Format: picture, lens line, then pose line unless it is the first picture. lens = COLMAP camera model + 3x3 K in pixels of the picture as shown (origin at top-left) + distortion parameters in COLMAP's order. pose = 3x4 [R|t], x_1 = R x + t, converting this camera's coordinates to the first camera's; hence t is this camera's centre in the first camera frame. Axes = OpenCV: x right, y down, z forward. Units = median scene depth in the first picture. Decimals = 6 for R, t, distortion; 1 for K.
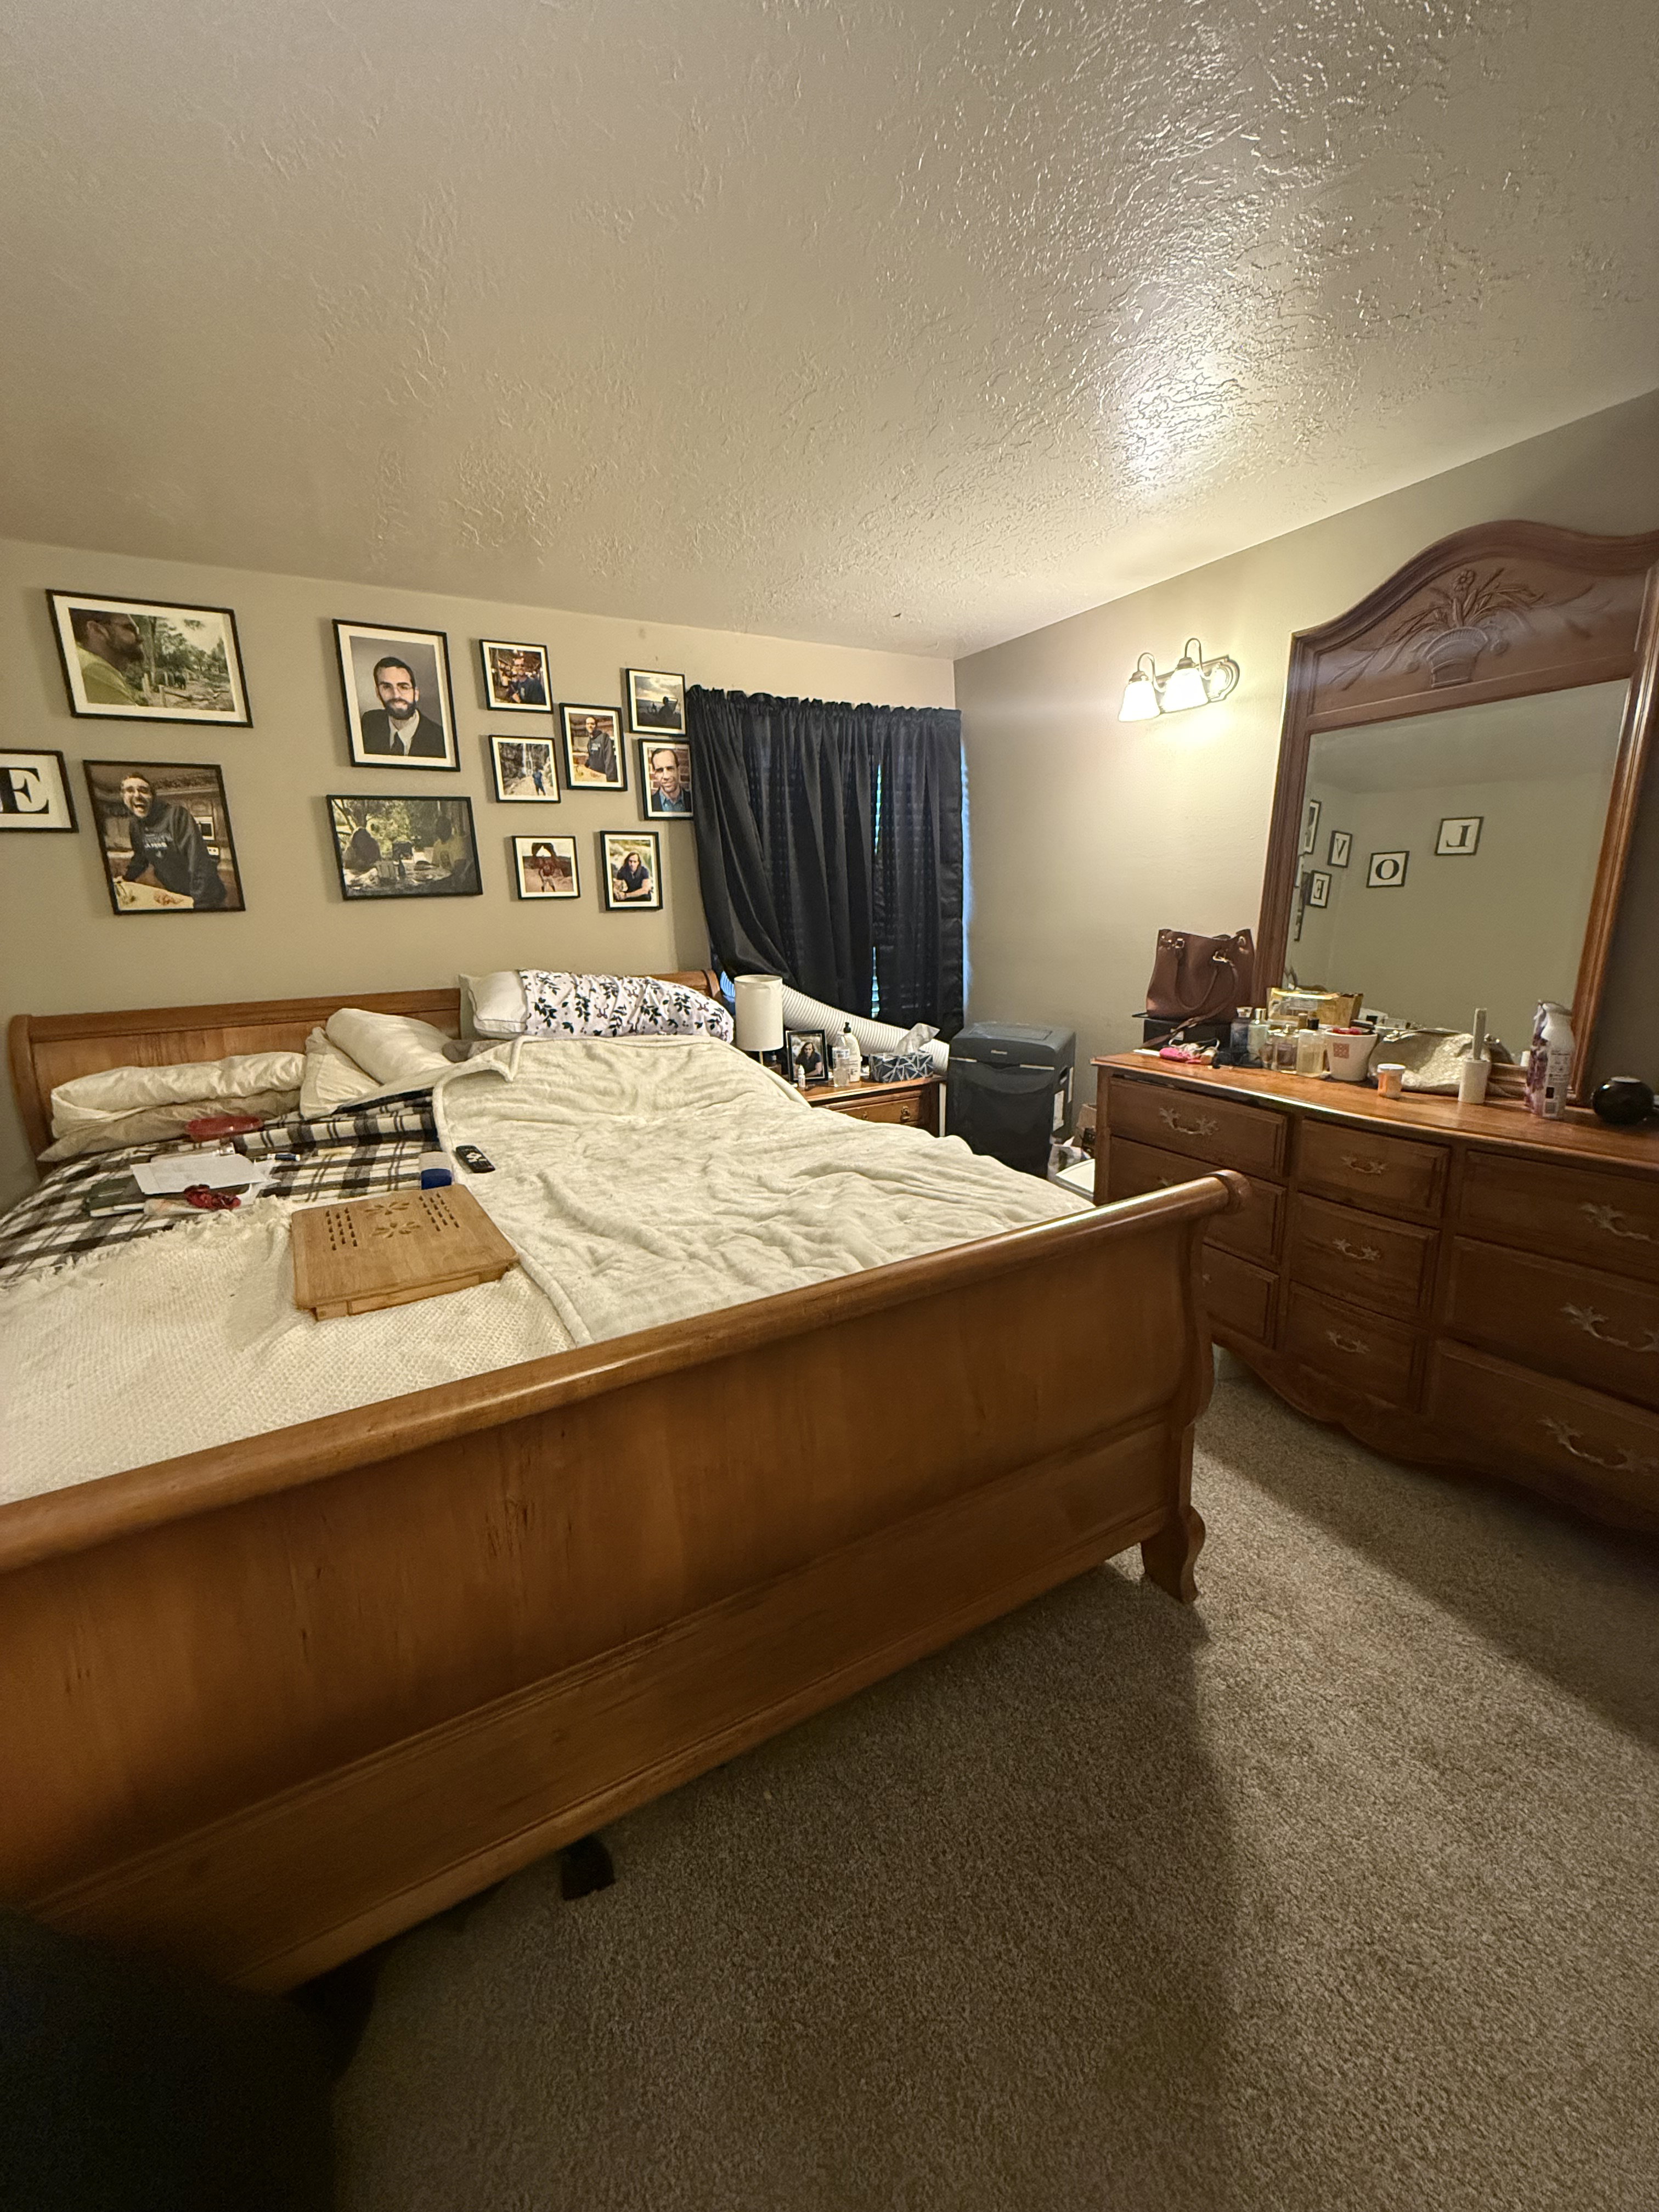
lens RADIAL K [[875.7, 0, 836.8], [0, 875.7, 1103.1], [0, 0, 1]] dist [-0.010221, -0.000121]
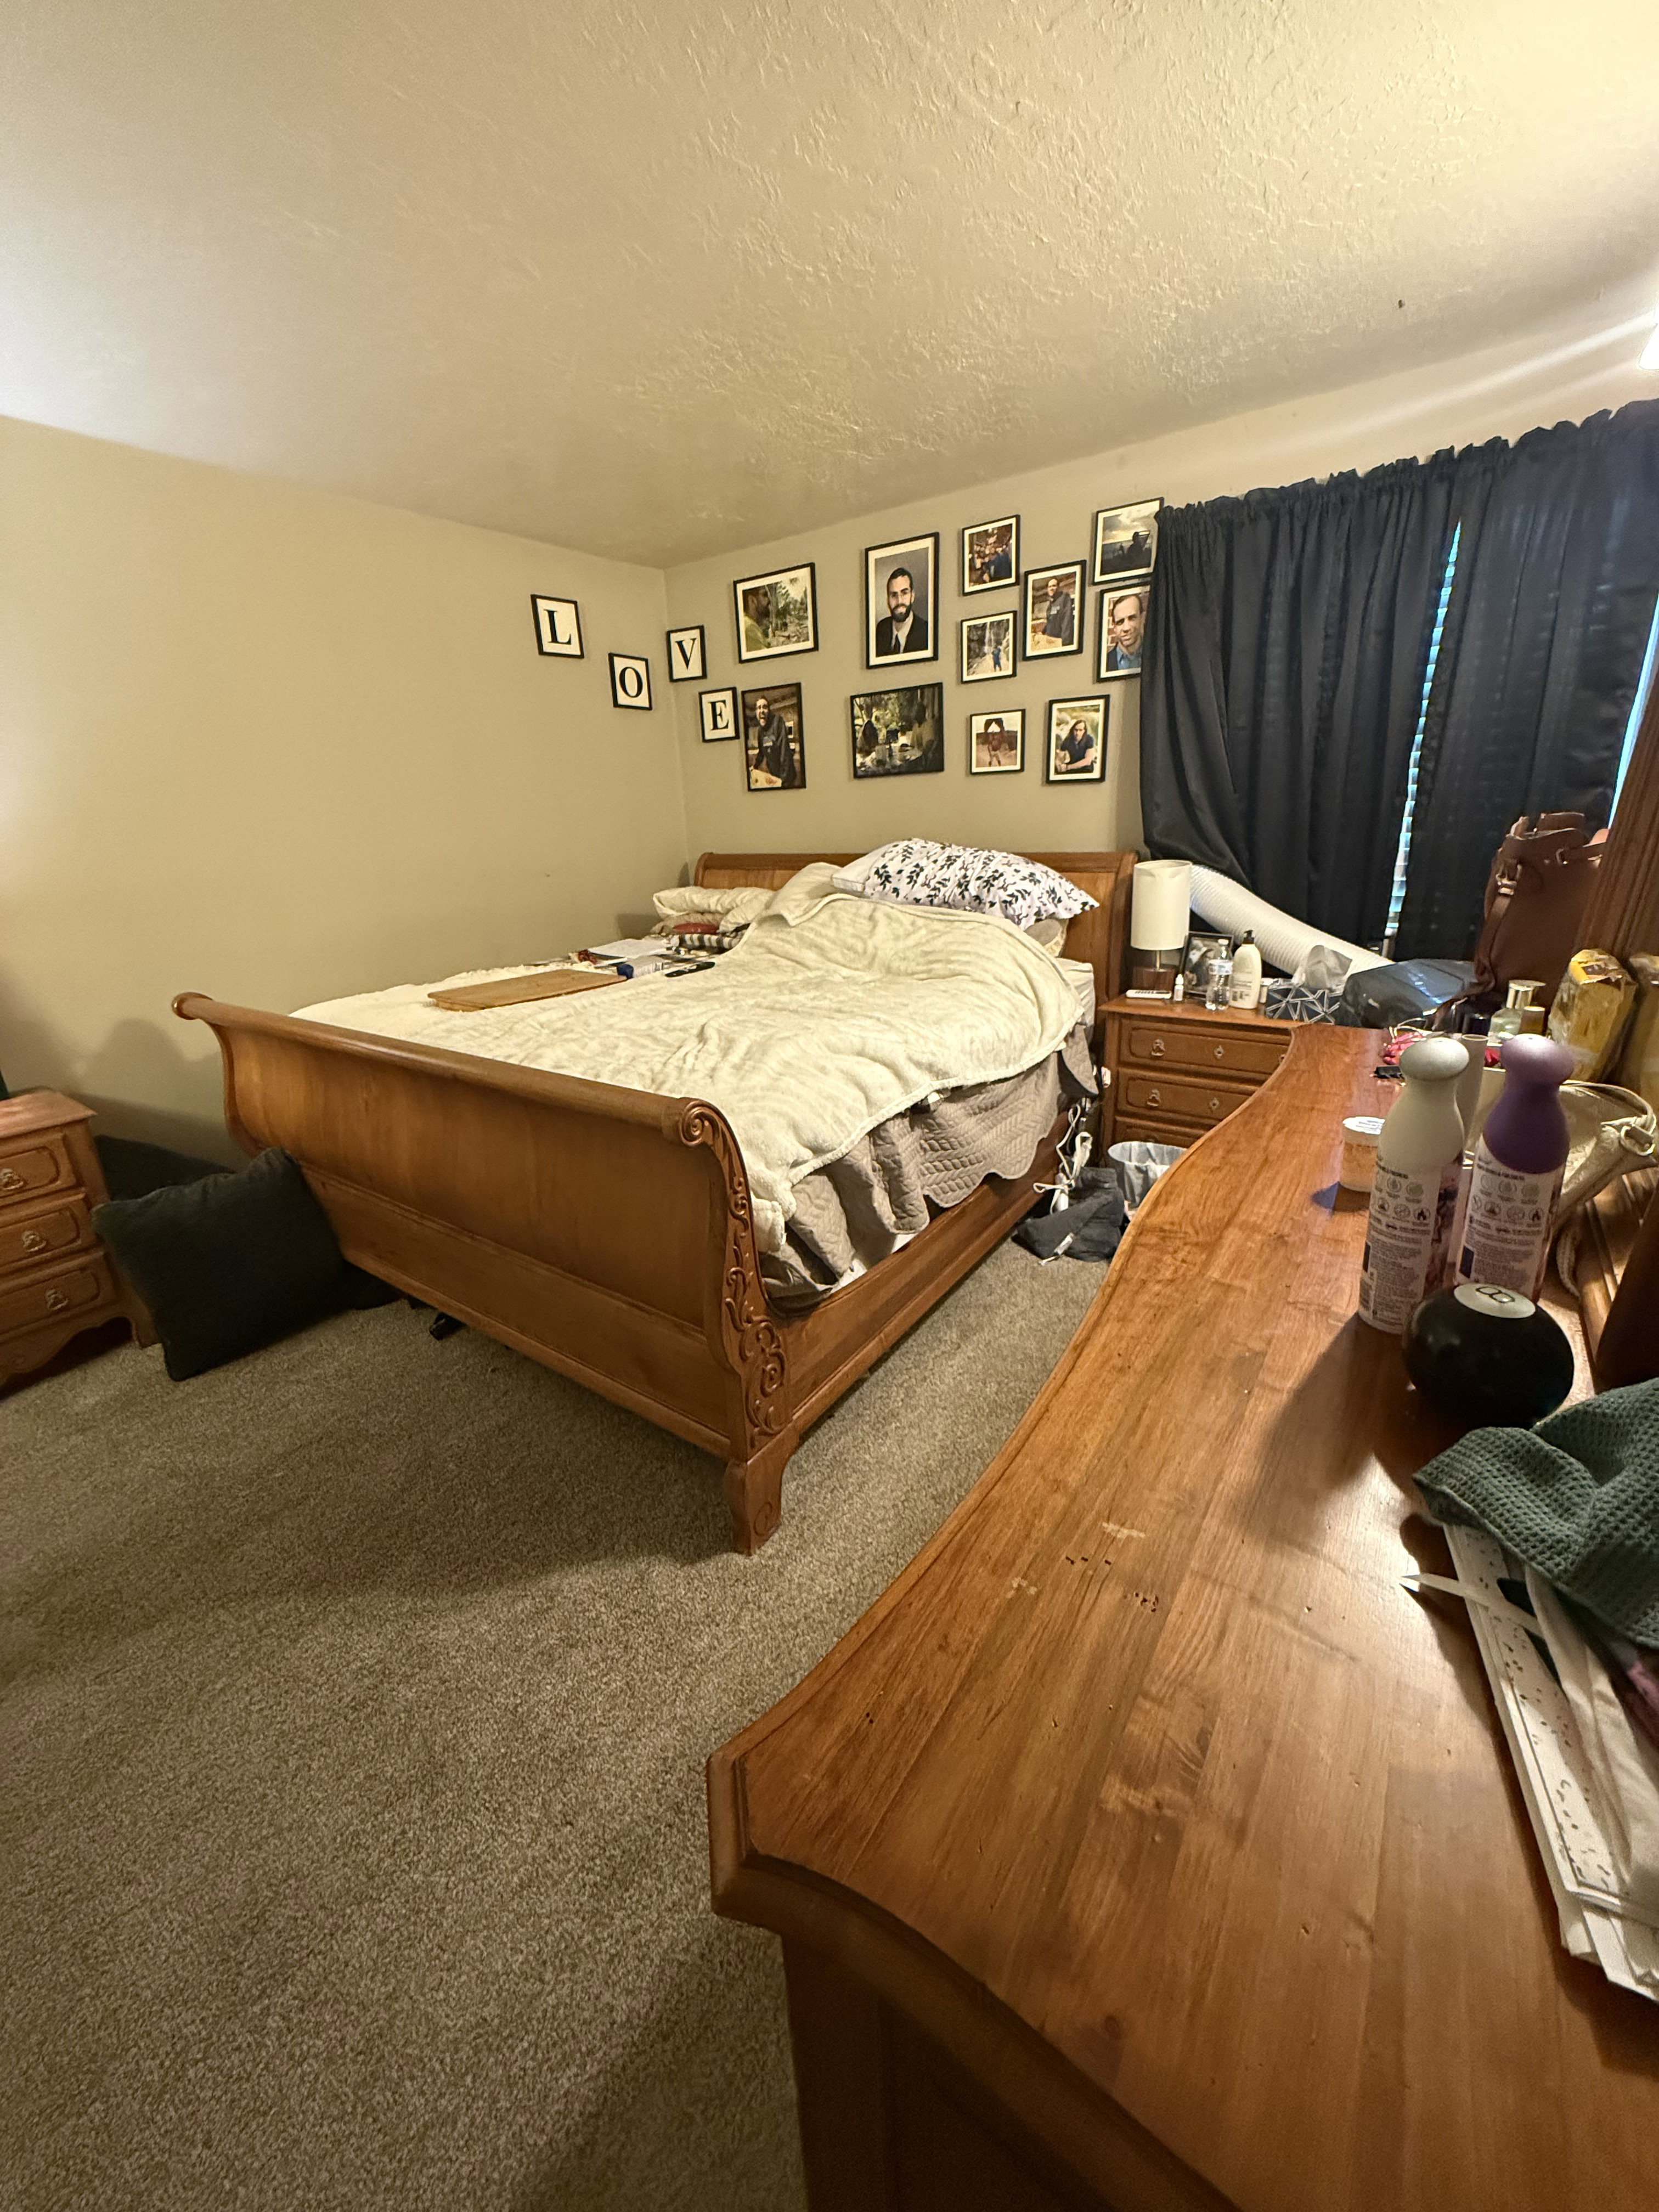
lens RADIAL K [[875.7, 0, 828.4], [0, 875.7, 1107.2], [0, 0, 1]] dist [-0.010221, -0.000121]
pose [[0.407484, 0.306474, -0.860250, 0.681623], [-0.176346, 0.950682, 0.255159, -0.088972], [0.896024, 0.047728, 0.441433, 0.395197]]
